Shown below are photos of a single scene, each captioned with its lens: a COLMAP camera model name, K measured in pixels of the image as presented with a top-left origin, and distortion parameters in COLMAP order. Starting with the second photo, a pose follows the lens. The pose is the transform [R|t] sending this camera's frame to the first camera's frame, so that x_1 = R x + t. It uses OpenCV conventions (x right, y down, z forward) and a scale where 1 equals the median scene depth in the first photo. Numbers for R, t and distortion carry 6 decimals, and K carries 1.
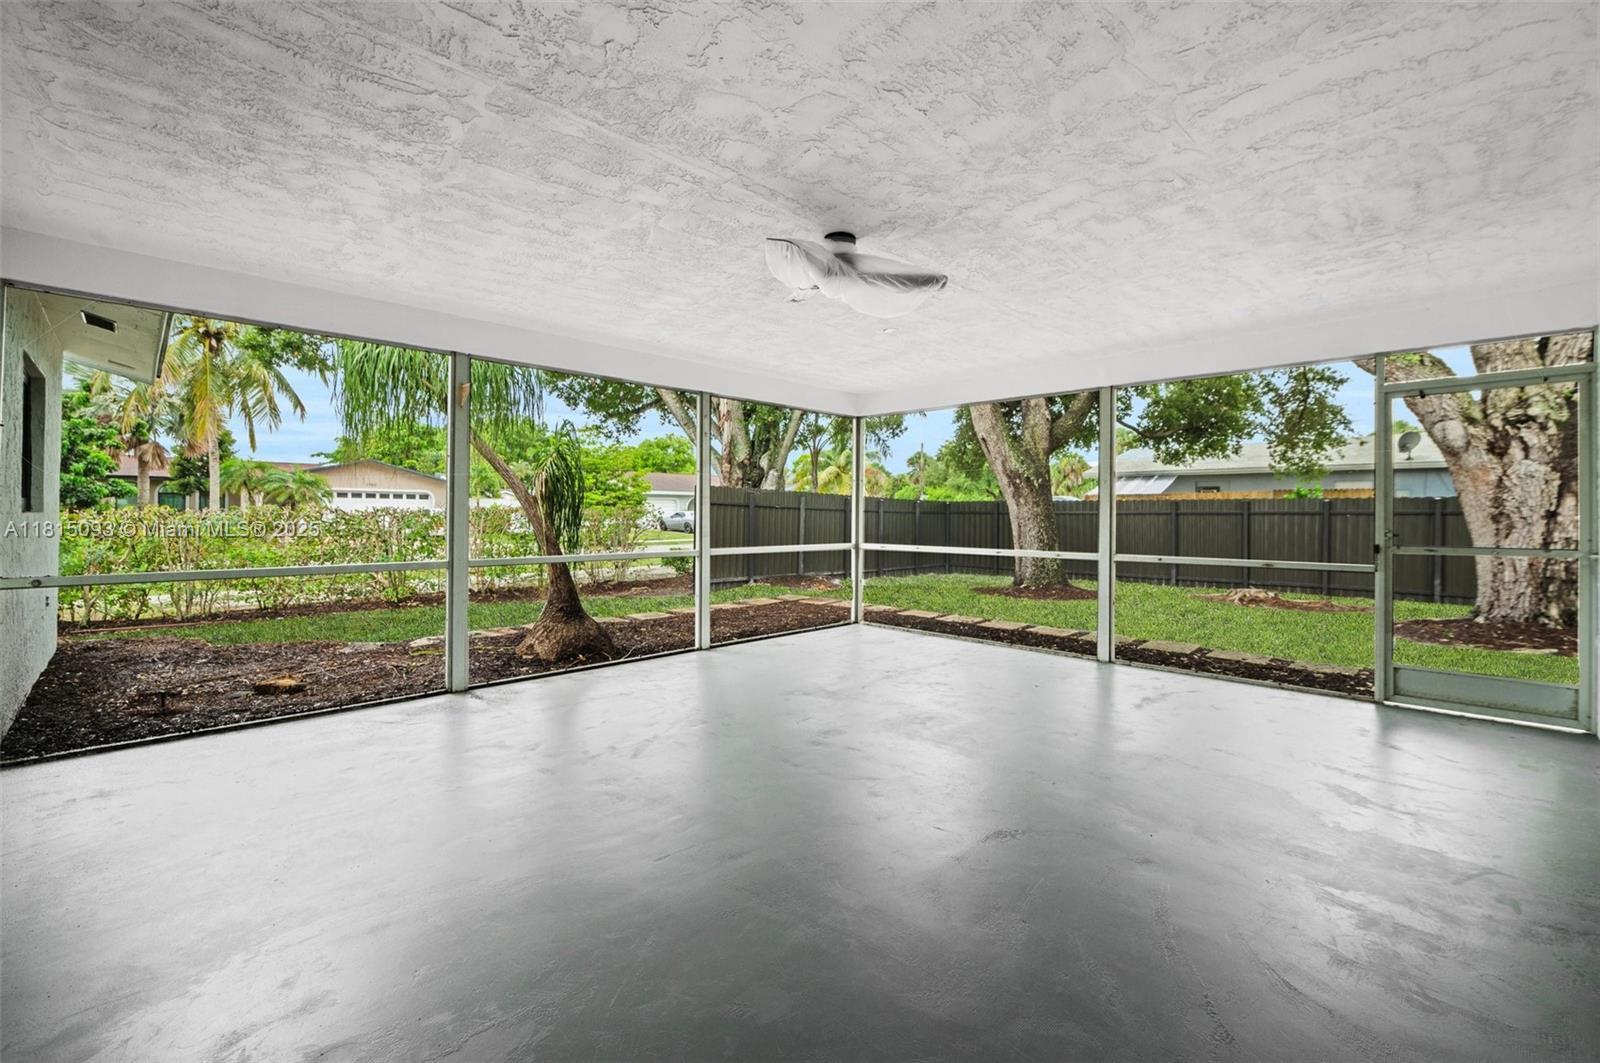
lens RADIAL K [[678.3, 0, 803.4], [0, 678.3, 521.4], [0, 0, 1]] dist [-0.003834, 0.000028]
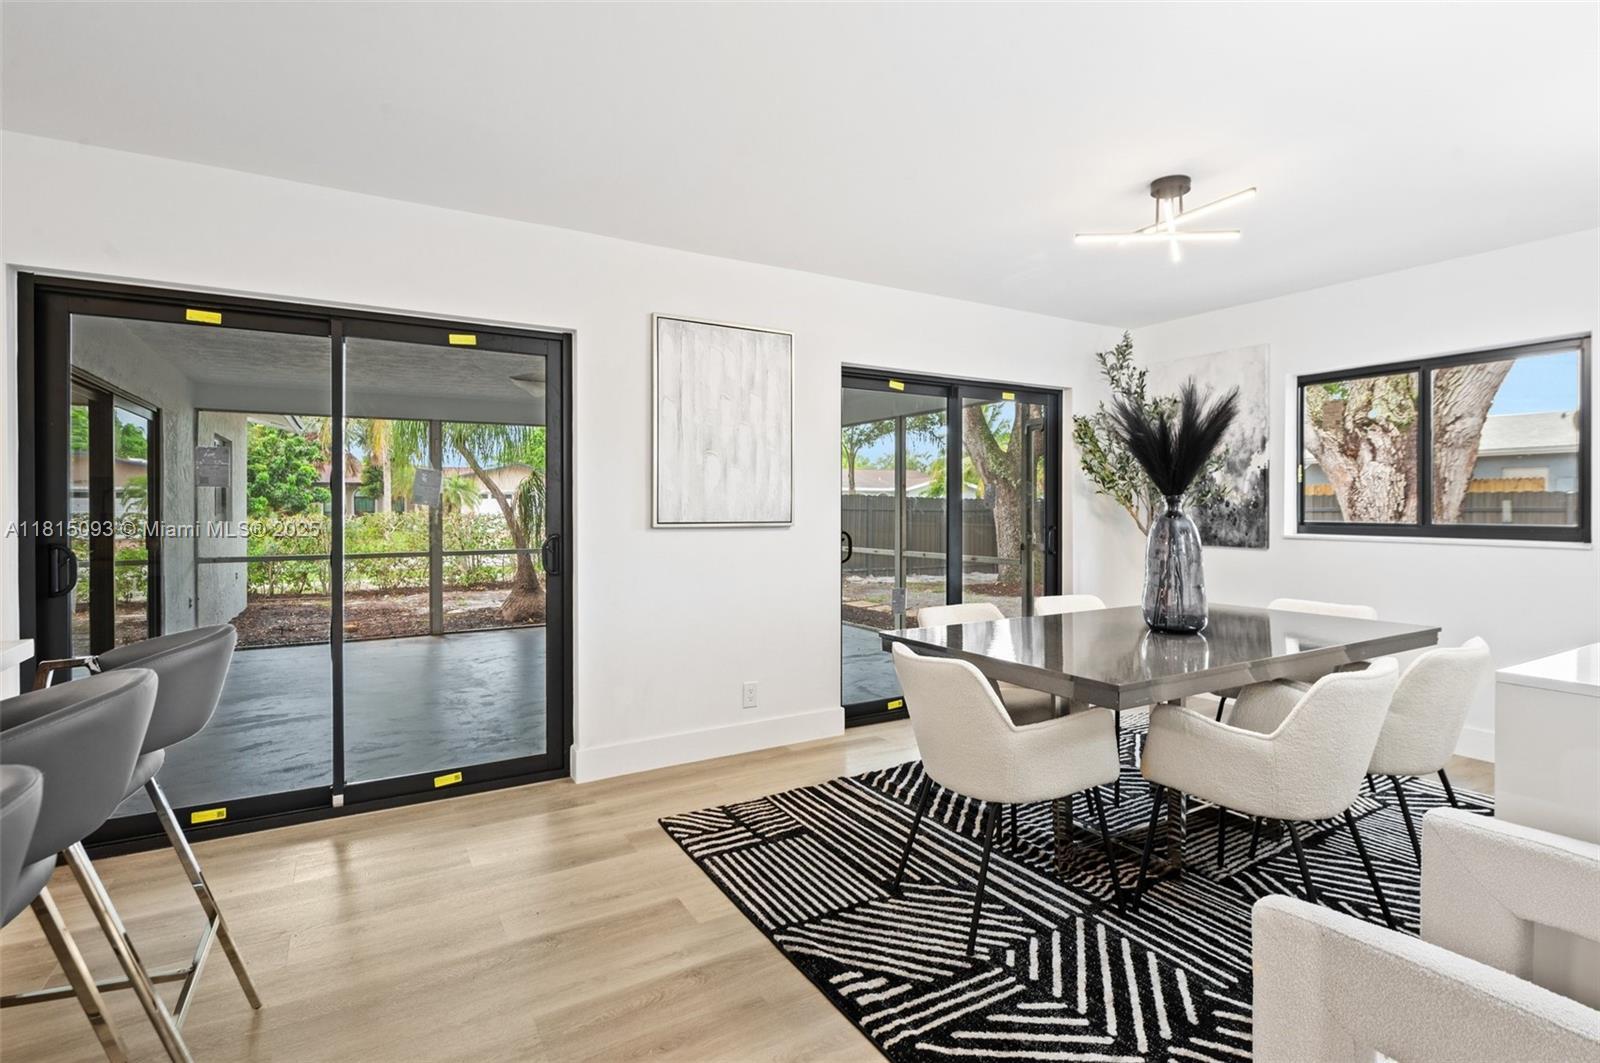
lens RADIAL K [[782.2, 0, 800.4], [0, 782.2, 524.4], [0, 0, 1]] dist [-0.001512, 0.000745]
pose [[0.964721, -0.003050, -0.263258, 0.537080], [0.005574, 0.999945, 0.008841, -0.011494], [0.263217, -0.009997, 0.964685, -0.359706]]
